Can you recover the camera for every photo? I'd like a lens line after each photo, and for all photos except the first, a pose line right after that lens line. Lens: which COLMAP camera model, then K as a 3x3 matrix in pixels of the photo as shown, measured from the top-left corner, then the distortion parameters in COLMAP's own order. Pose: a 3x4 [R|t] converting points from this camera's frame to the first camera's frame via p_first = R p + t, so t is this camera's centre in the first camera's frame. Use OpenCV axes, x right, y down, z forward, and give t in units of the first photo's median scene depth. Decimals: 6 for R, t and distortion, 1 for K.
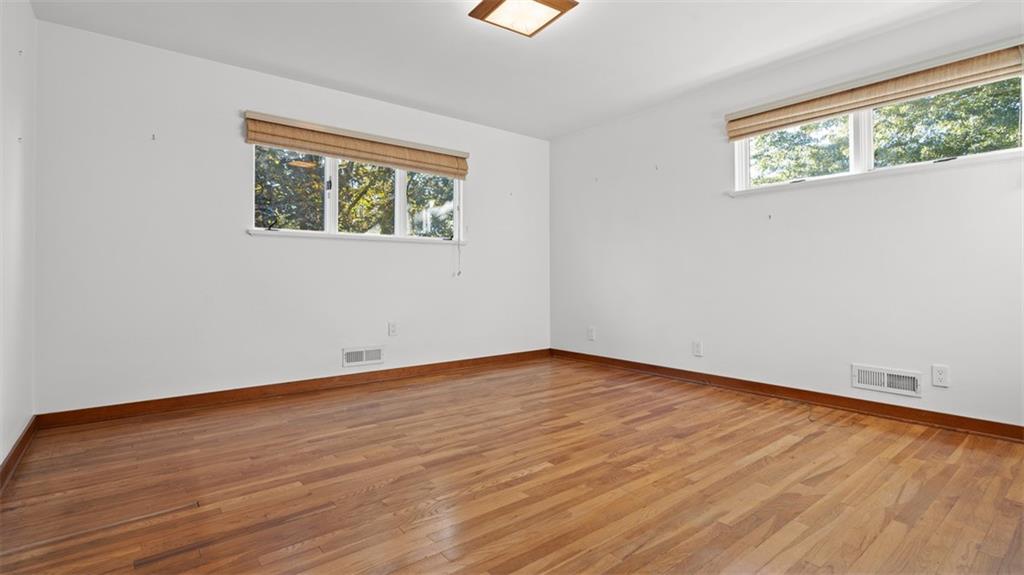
lens RADIAL K [[475.5, 0, 510.8], [0, 475.5, 287.9], [0, 0, 1]] dist [-0.005718, 0.000324]
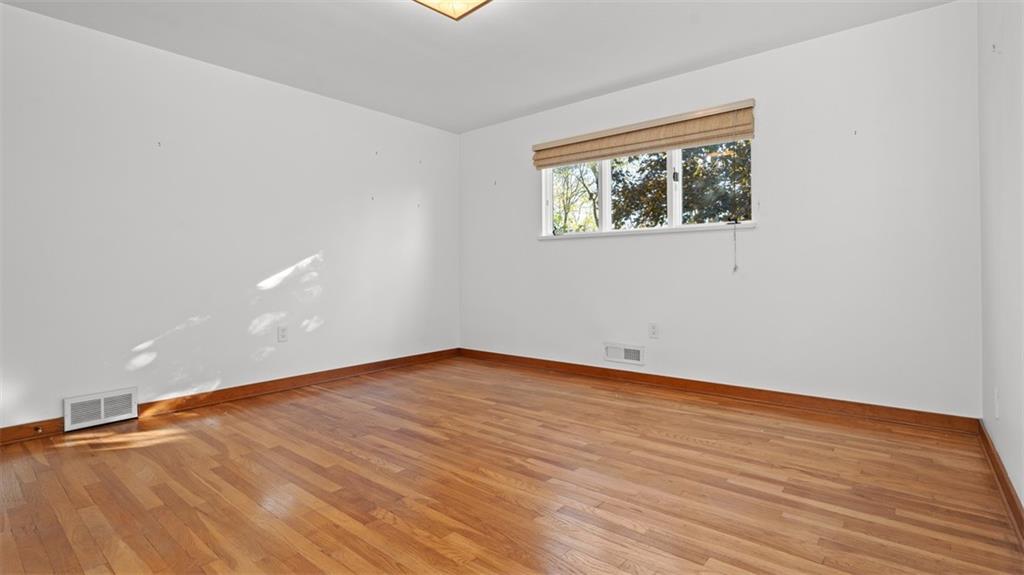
lens RADIAL K [[475.5, 0, 520.6], [0, 475.5, 277.2], [0, 0, 1]] dist [-0.005718, 0.000324]
pose [[0.220346, 0.008994, -0.975380, 0.946220], [-0.018256, 0.999820, 0.005096, -0.024087], [0.975251, 0.016684, 0.220471, 0.909624]]
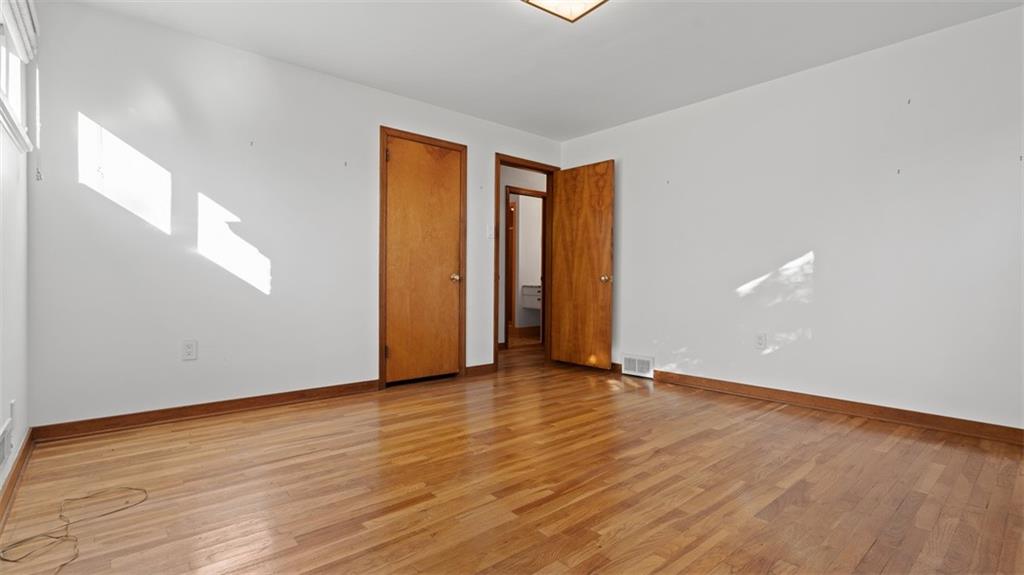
lens RADIAL K [[475.5, 0, 516.8], [0, 475.5, 283.5], [0, 0, 1]] dist [-0.005718, 0.000324]
pose [[-0.998401, 0.000426, -0.056524, 0.176803], [-0.001397, 0.999480, 0.032208, -0.047613], [0.056508, 0.032236, -0.997882, 1.905903]]
